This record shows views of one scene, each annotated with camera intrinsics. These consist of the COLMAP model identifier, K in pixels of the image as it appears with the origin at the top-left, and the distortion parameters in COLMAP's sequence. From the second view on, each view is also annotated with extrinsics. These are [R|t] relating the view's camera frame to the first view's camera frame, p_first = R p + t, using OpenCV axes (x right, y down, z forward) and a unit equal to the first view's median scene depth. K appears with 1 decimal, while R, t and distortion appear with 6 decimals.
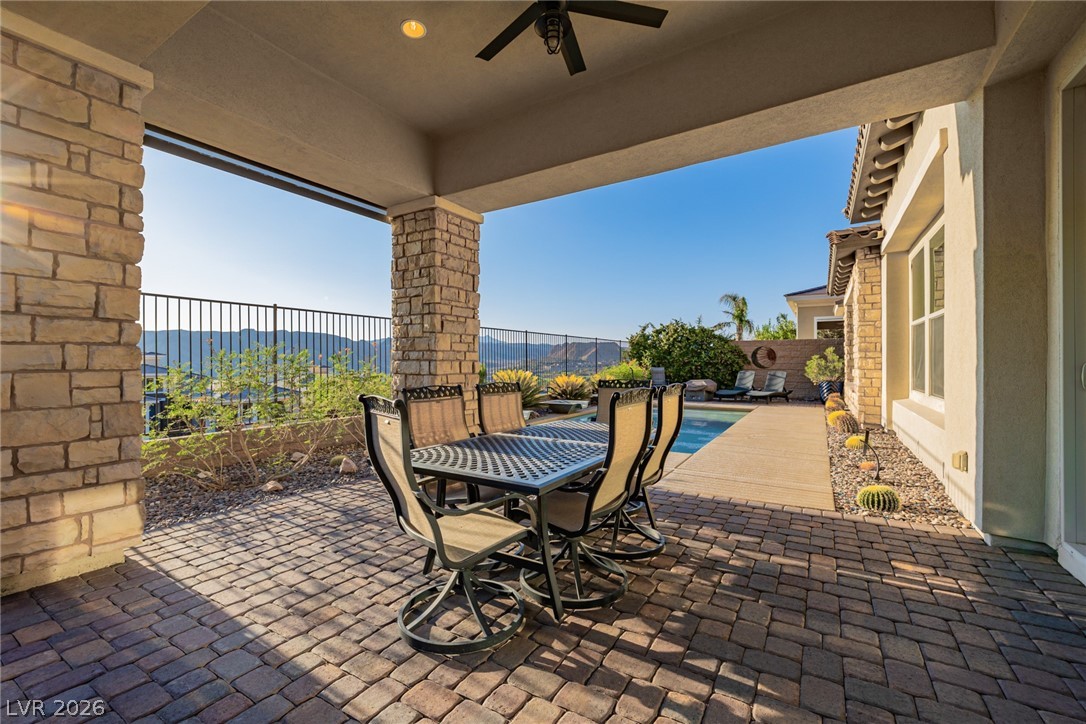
lens RADIAL K [[458.4, 0, 537.2], [0, 458.4, 366.3], [0, 0, 1]] dist [0.000507, -0.000994]
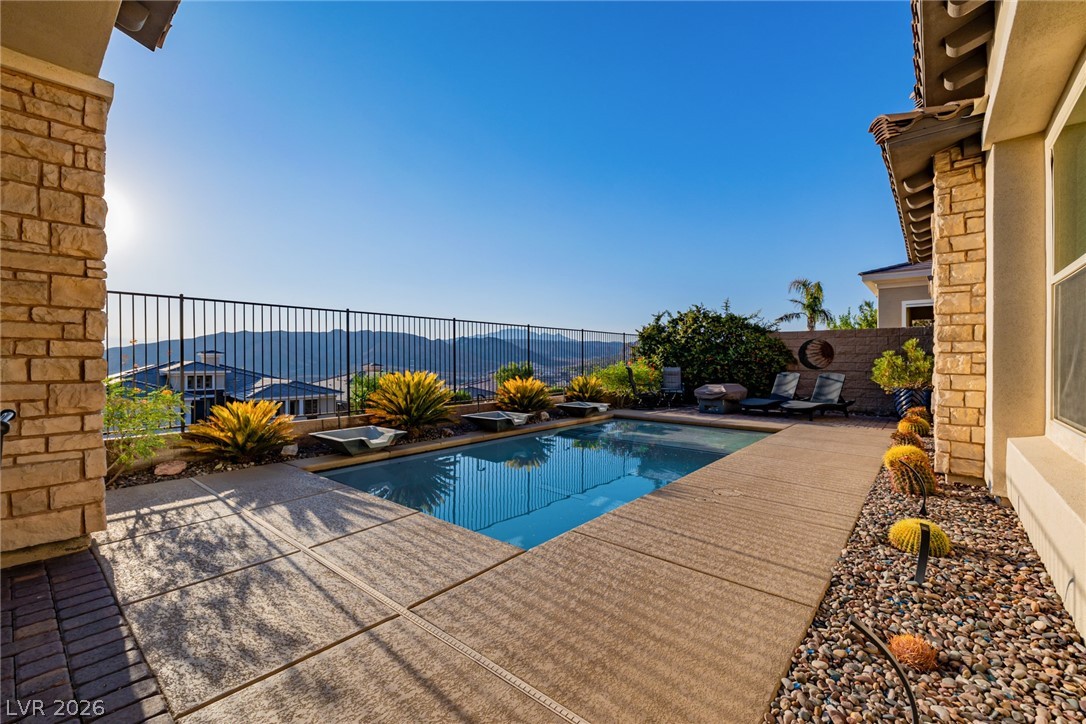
lens RADIAL K [[458.4, 0, 539.8], [0, 458.4, 365.6], [0, 0, 1]] dist [0.000507, -0.000994]
pose [[0.988212, 0.001519, -0.153082, 0.168969], [-0.001235, 0.999997, 0.001947, -0.002086], [0.153085, -0.001735, 0.988212, 0.207778]]
